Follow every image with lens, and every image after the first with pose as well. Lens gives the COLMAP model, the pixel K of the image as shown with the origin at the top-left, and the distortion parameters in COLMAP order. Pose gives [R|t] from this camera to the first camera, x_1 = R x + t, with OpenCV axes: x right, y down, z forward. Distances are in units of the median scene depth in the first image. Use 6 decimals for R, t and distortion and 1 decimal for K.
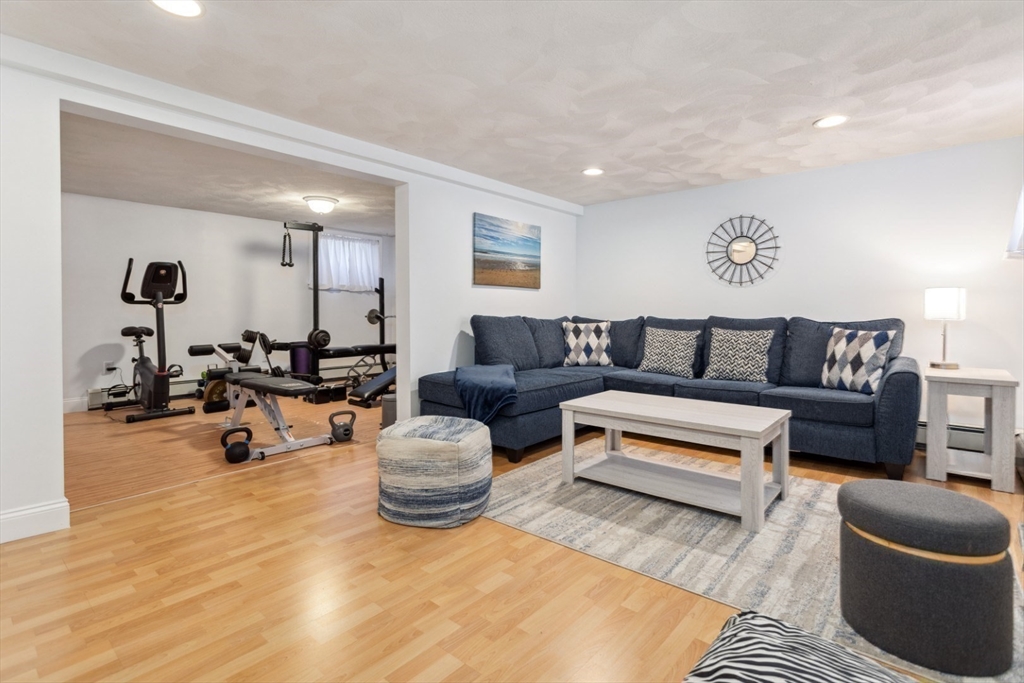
lens RADIAL K [[498.5, 0, 511.8], [0, 498.5, 308.8], [0, 0, 1]] dist [-0.001231, -0.000317]
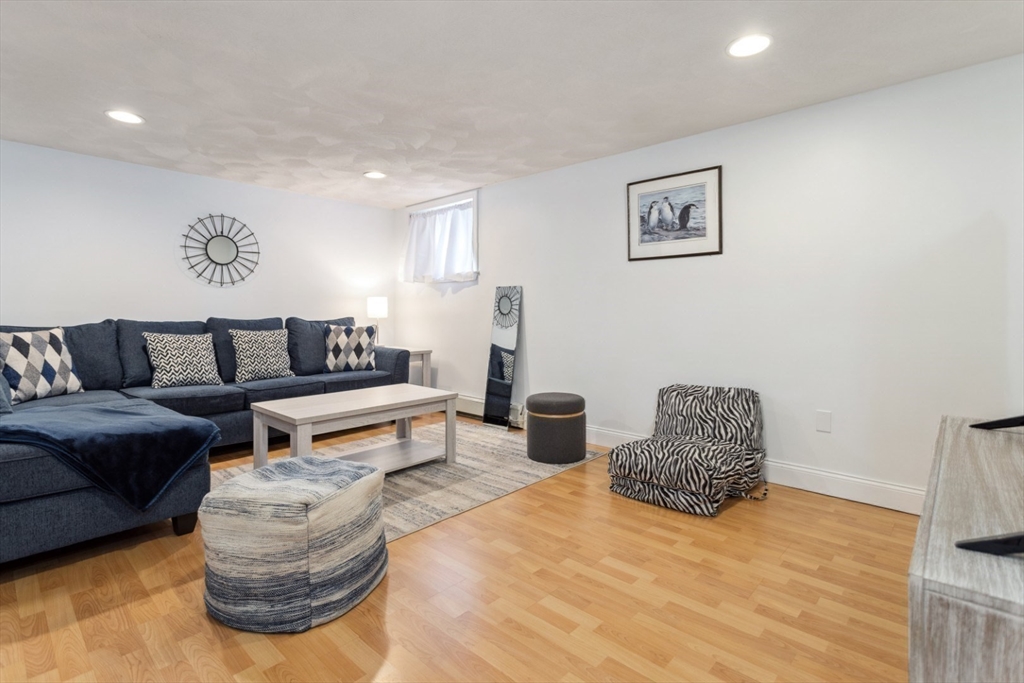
lens RADIAL K [[490.9, 0, 517.3], [0, 490.9, 312.4], [0, 0, 1]] dist [0.000867, 0.000180]
pose [[0.034833, -0.003386, 0.999387, -0.509341], [-0.004478, 0.999984, 0.003545, -0.000764], [-0.999383, -0.004599, 0.034817, 0.404110]]
